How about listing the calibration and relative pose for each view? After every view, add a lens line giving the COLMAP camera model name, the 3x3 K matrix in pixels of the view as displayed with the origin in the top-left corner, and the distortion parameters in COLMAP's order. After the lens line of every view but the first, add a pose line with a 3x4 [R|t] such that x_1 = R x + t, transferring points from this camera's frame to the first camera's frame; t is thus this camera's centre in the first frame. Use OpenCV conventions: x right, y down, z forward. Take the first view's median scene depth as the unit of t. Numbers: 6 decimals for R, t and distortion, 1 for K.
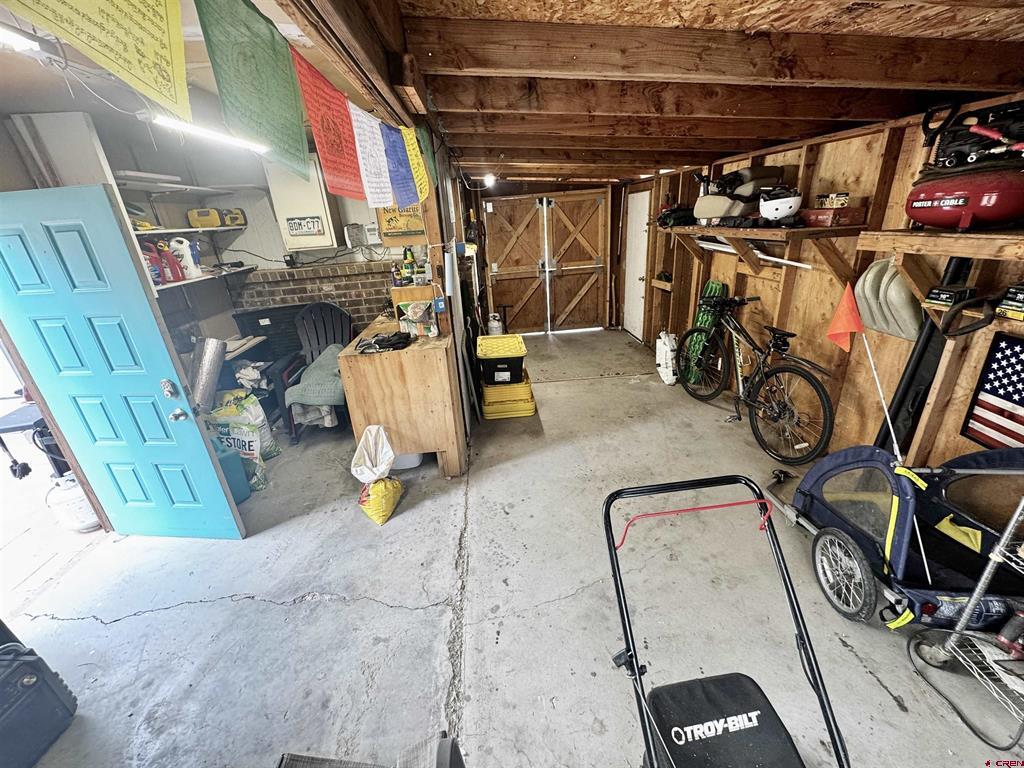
lens RADIAL K [[408.3, 0, 509.8], [0, 408.3, 382.6], [0, 0, 1]] dist [-0.001696, 0.000292]
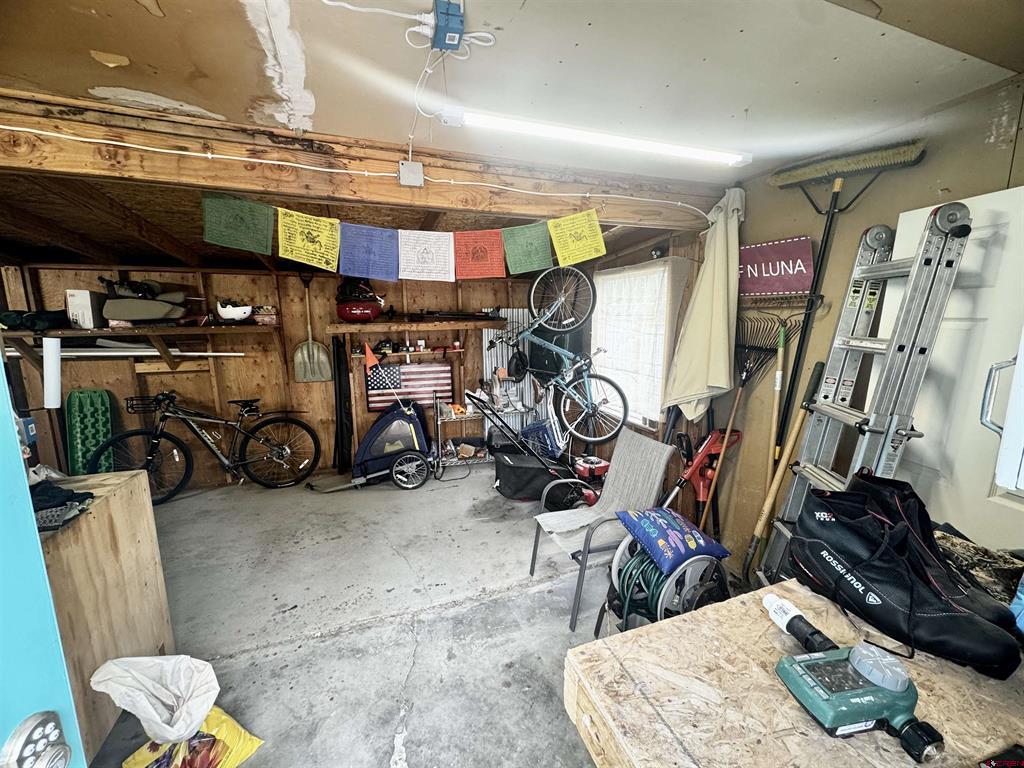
lens RADIAL K [[408.3, 0, 510.4], [0, 408.3, 383.7], [0, 0, 1]] dist [-0.001696, 0.000292]
pose [[-0.271474, -0.087973, 0.958417, -1.005789], [0.391346, 0.899684, 0.193432, -0.115314], [-0.879289, 0.427584, -0.209813, 0.595623]]
